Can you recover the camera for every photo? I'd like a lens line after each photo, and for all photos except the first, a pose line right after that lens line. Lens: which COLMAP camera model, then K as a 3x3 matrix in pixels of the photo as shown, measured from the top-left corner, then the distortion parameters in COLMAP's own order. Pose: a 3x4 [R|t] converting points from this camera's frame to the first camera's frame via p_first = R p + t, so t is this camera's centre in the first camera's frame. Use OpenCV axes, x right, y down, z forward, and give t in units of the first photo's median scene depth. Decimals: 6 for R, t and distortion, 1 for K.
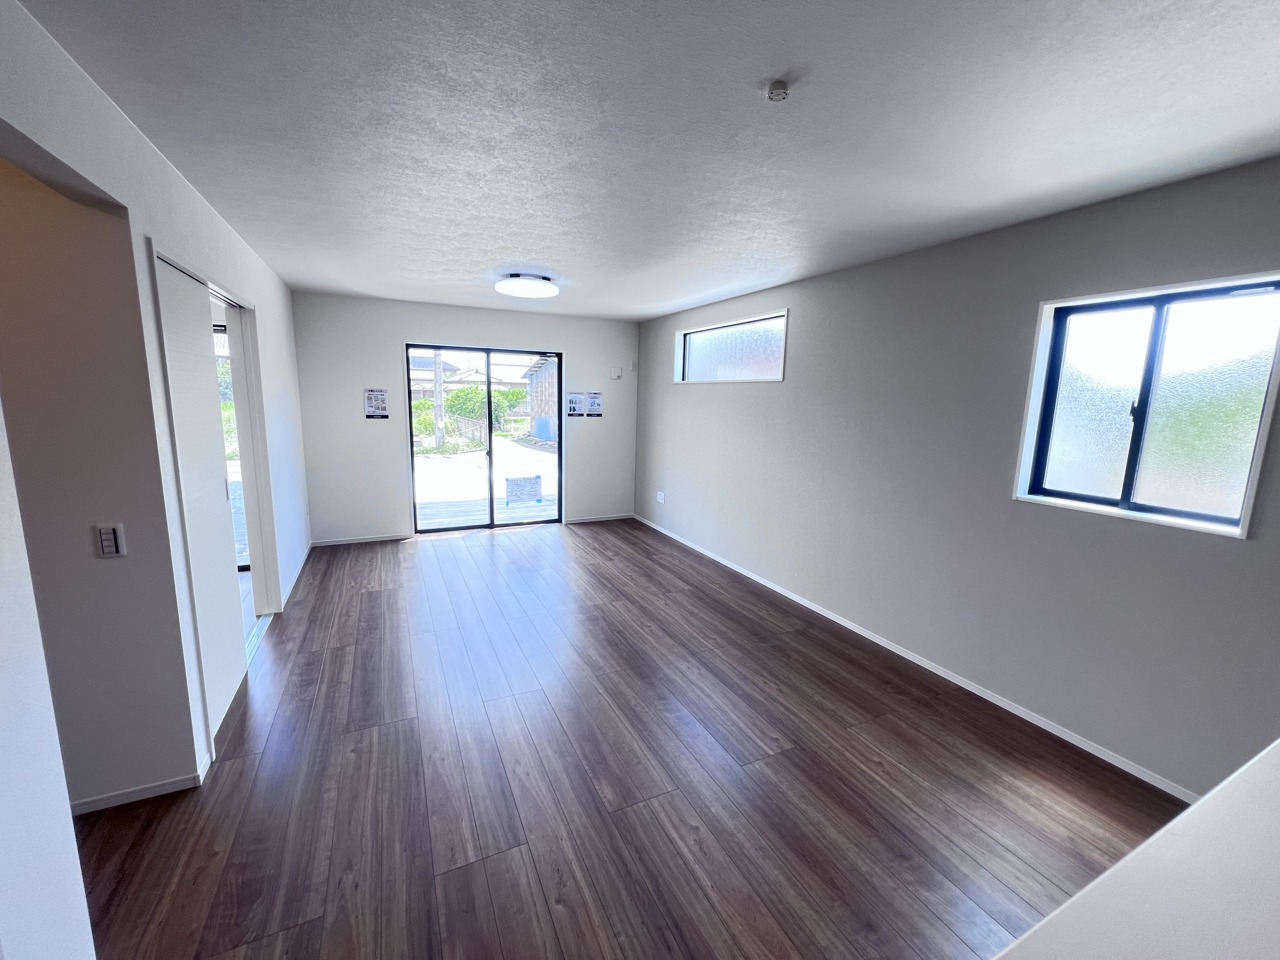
lens RADIAL K [[512.5, 0, 639.5], [0, 512.5, 482.9], [0, 0, 1]] dist [-0.003464, 0.001491]
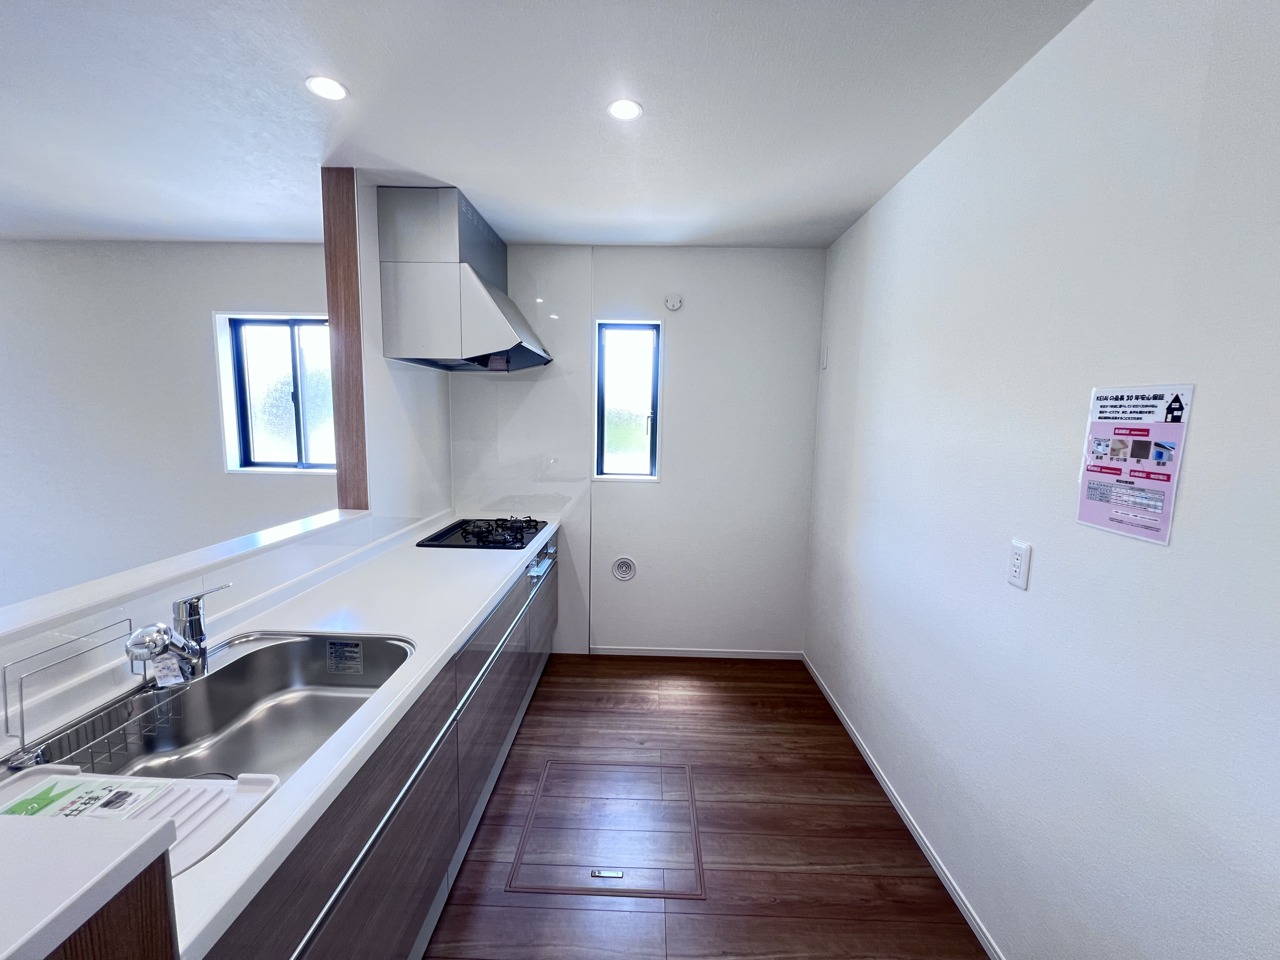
lens RADIAL K [[515.1, 0, 637.8], [0, 515.1, 481.0], [0, 0, 1]] dist [-0.001180, 0.001551]
pose [[0.460430, -0.127313, 0.878519, 0.067217], [0.142220, 0.987458, 0.068563, 0.066932], [-0.876229, 0.093374, 0.472762, -0.269661]]
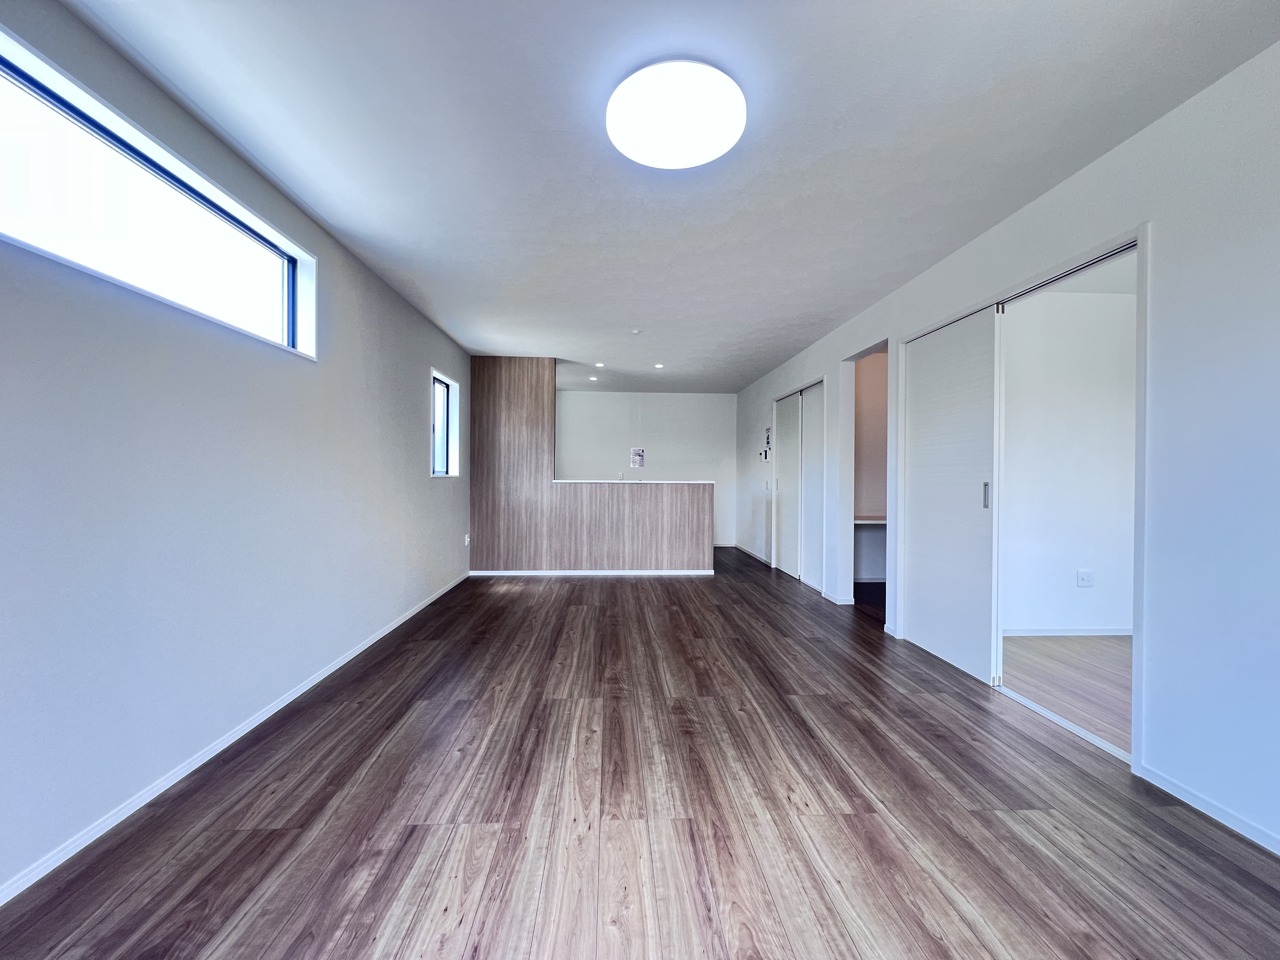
lens RADIAL K [[512.5, 0, 637.4], [0, 512.5, 478.6], [0, 0, 1]] dist [-0.003464, 0.001491]
pose [[-0.919137, -0.034750, 0.392402, -0.367516], [0.034212, 0.985297, 0.167391, -0.143290], [-0.392449, 0.167280, -0.904434, 1.443526]]
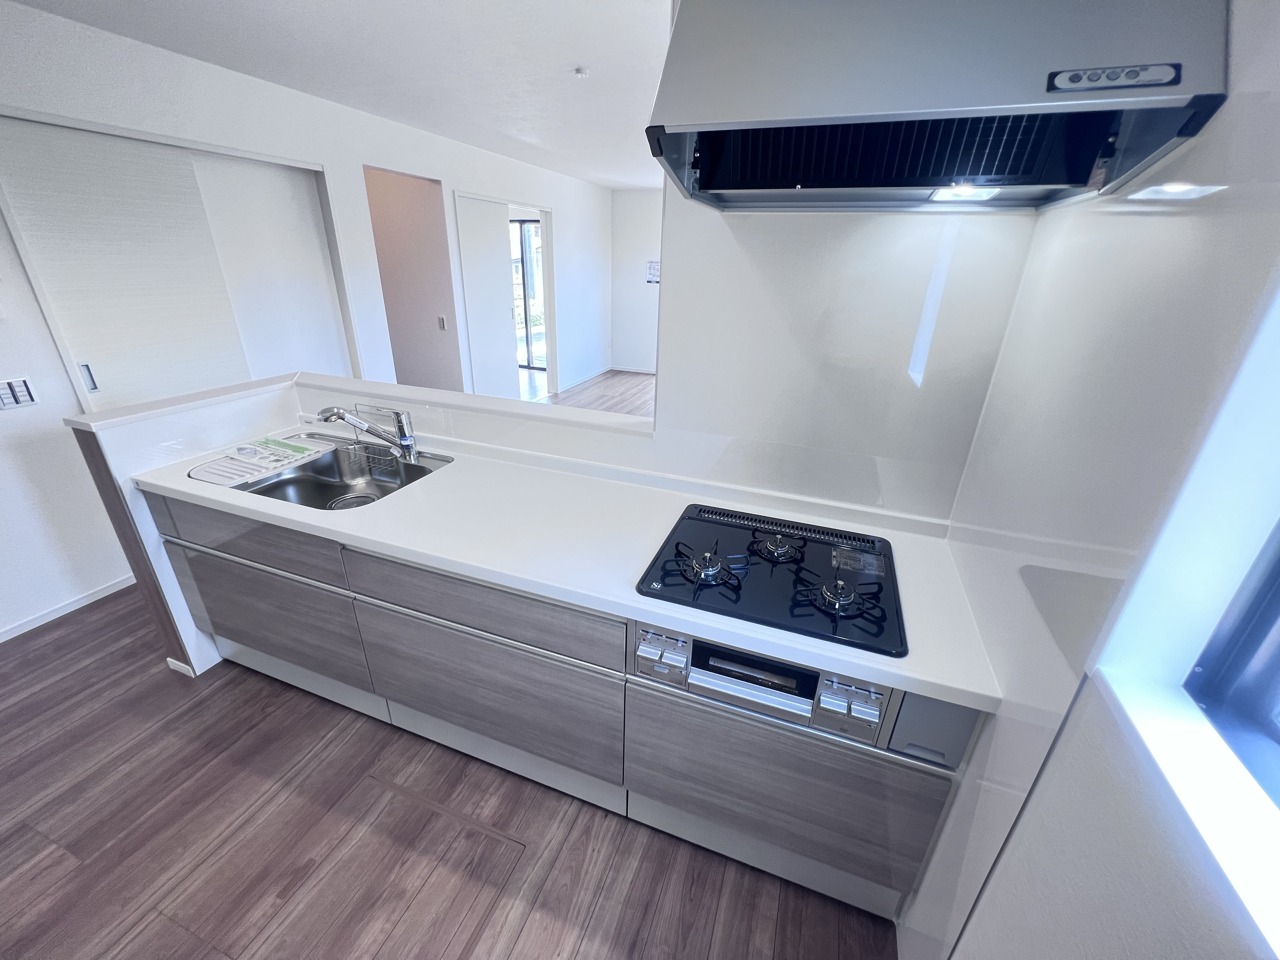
lens RADIAL K [[512.5, 0, 641.7], [0, 512.5, 482.1], [0, 0, 1]] dist [-0.003464, 0.001491]
pose [[0.689012, 0.283121, -0.667162, 0.703993], [-0.128946, 0.953742, 0.271567, 0.021015], [0.713187, -0.101085, 0.693647, -0.067476]]
